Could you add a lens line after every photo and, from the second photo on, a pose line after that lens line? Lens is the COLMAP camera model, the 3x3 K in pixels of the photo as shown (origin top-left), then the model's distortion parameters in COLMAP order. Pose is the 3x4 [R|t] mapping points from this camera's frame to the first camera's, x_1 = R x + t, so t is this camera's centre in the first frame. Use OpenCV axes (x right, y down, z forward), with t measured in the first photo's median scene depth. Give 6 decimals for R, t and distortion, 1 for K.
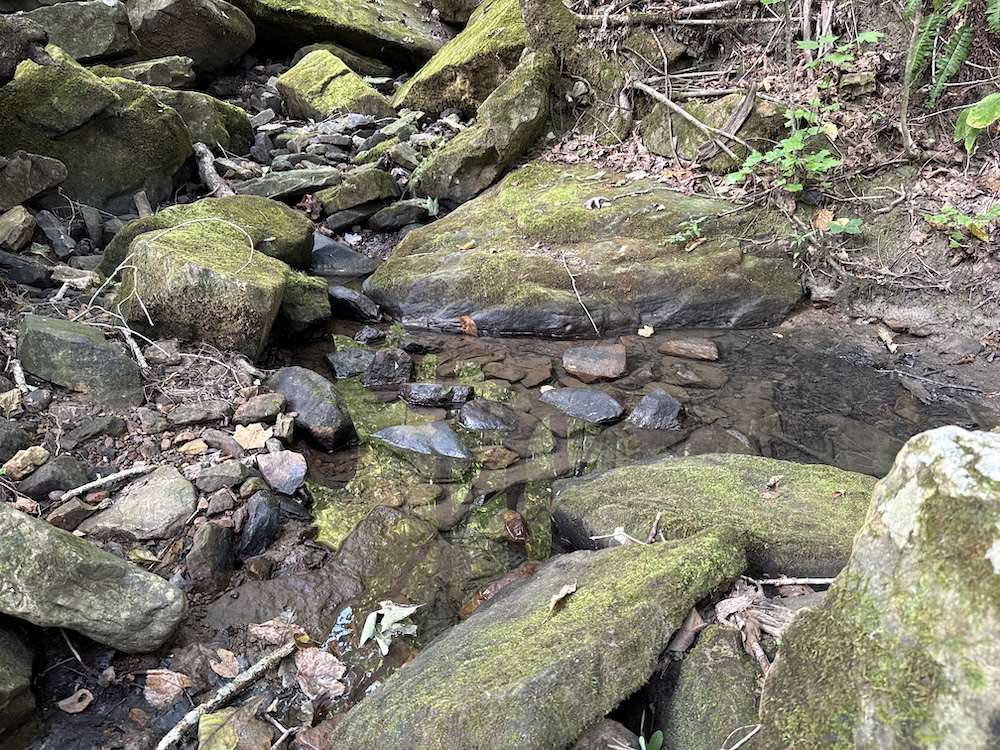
lens RADIAL K [[710.1, 0, 511.0], [0, 710.1, 377.5], [0, 0, 1]] dist [0.045357, -0.062954]
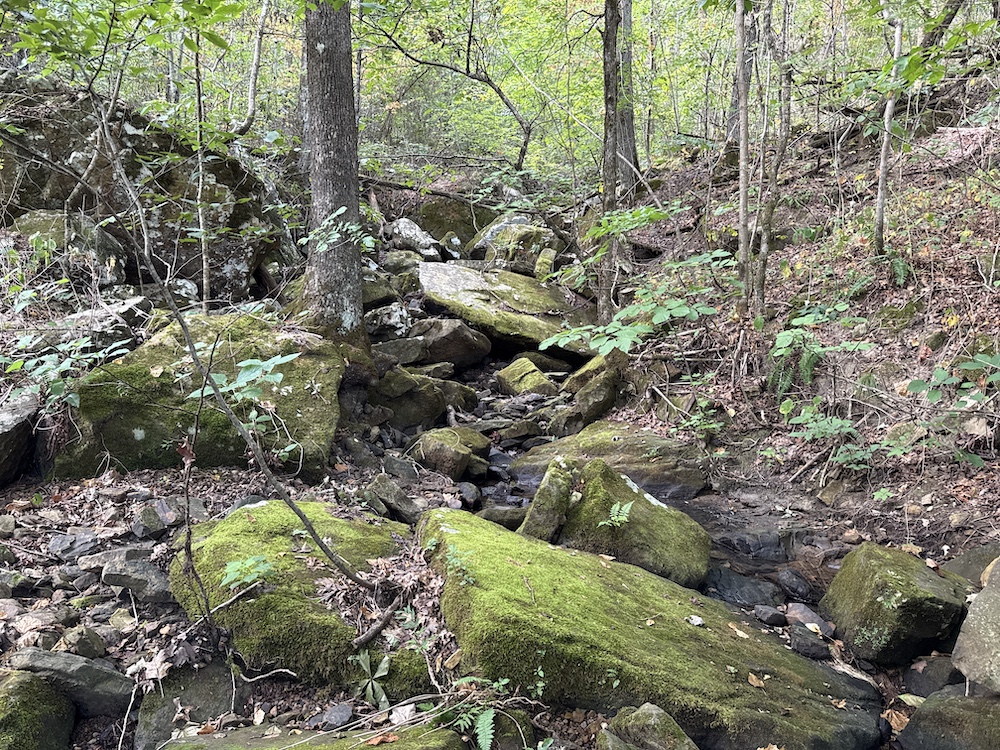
lens RADIAL K [[686.8, 0, 500.0], [0, 686.8, 375.0], [0, 0, 1]] dist [0.164837, -0.356543]
pose [[0.947287, 0.026813, -0.319263, 0.351033], [-0.141626, 0.928891, -0.342205, 0.262457], [0.287385, 0.369383, 0.883723, -0.782199]]
